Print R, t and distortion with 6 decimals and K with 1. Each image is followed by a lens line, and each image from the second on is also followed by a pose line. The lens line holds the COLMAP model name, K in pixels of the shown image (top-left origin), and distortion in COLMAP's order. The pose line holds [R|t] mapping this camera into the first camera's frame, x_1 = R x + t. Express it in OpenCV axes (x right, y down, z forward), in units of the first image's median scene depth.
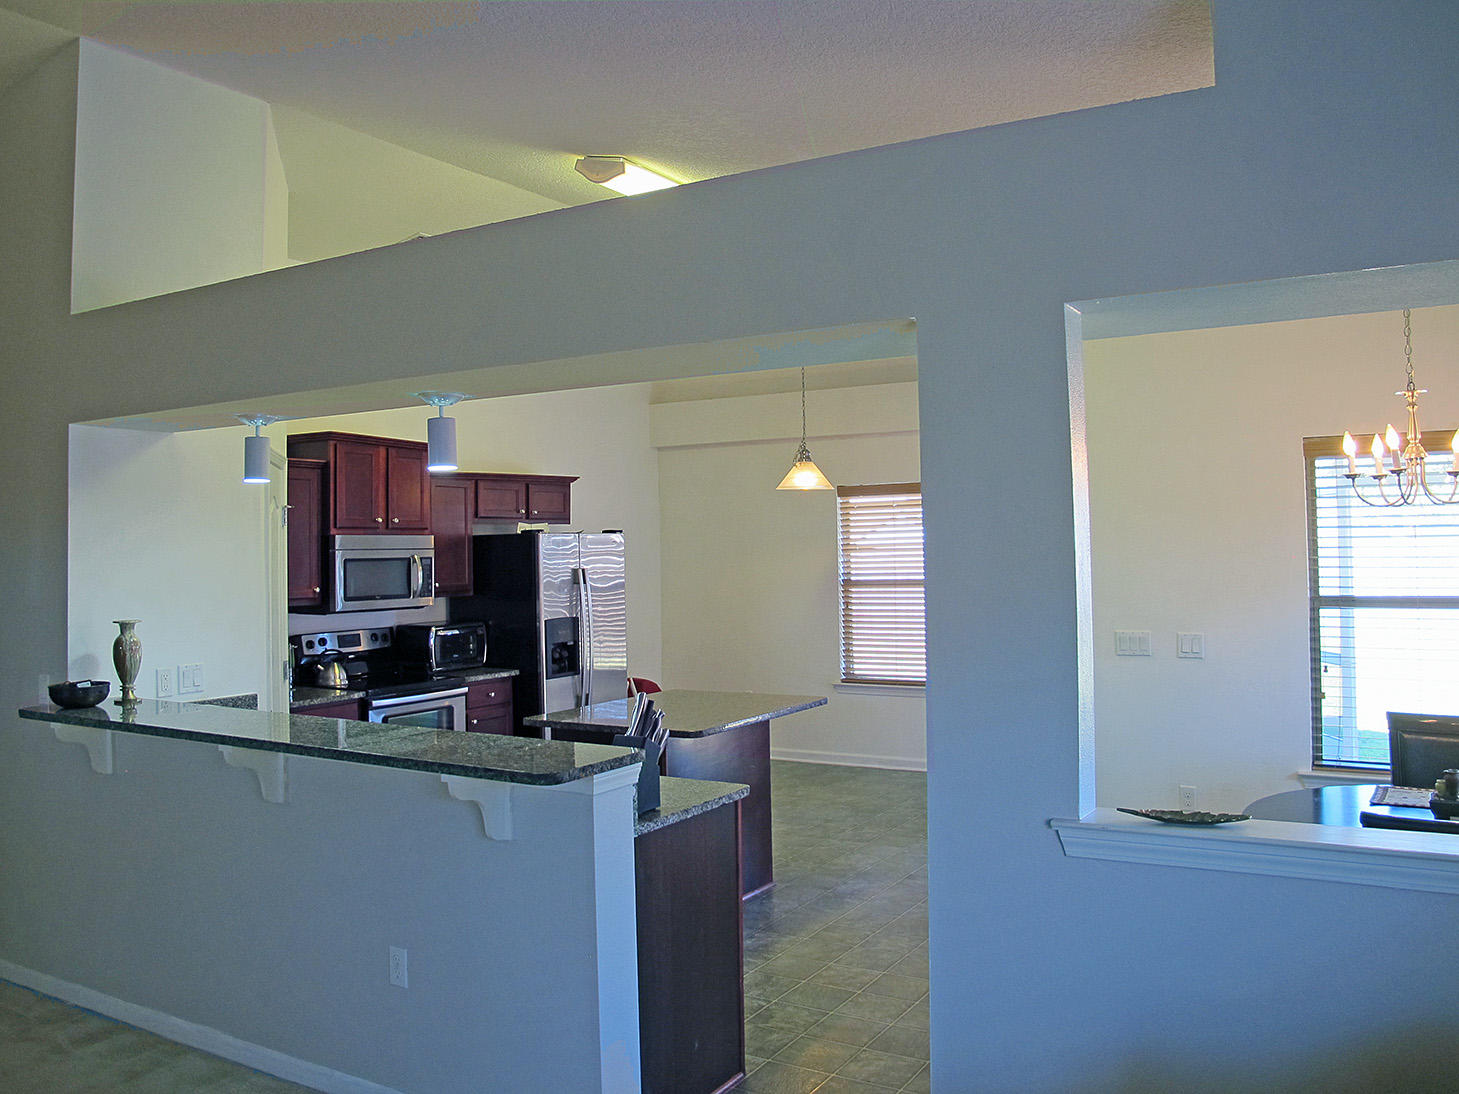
lens RADIAL K [[1228.7, 0, 722.9], [0, 1228.7, 503.1], [0, 0, 1]] dist [-0.144545, 0.104434]
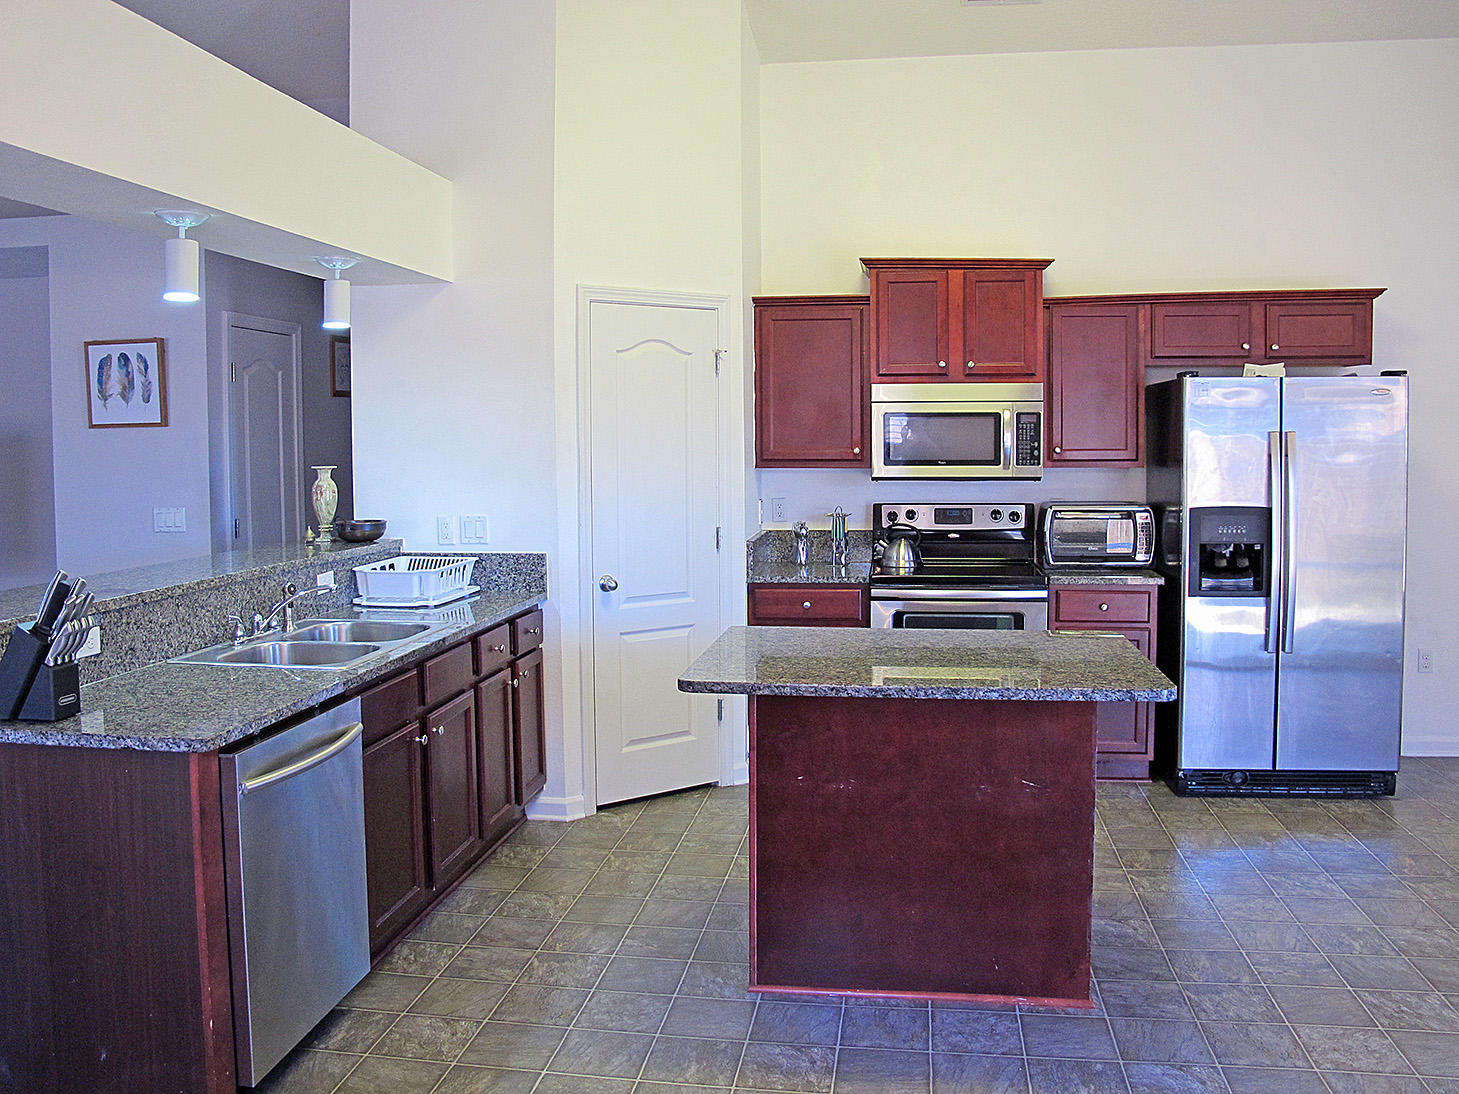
lens RADIAL K [[1228.7, 0, 722.9], [0, 1228.7, 503.1], [0, 0, 1]] dist [-0.144545, 0.104434]
pose [[0.377247, 0.064552, -0.923860, 0.383164], [0.033022, 0.995996, 0.083076, 0.031898], [0.925524, -0.061848, 0.373605, 0.549472]]
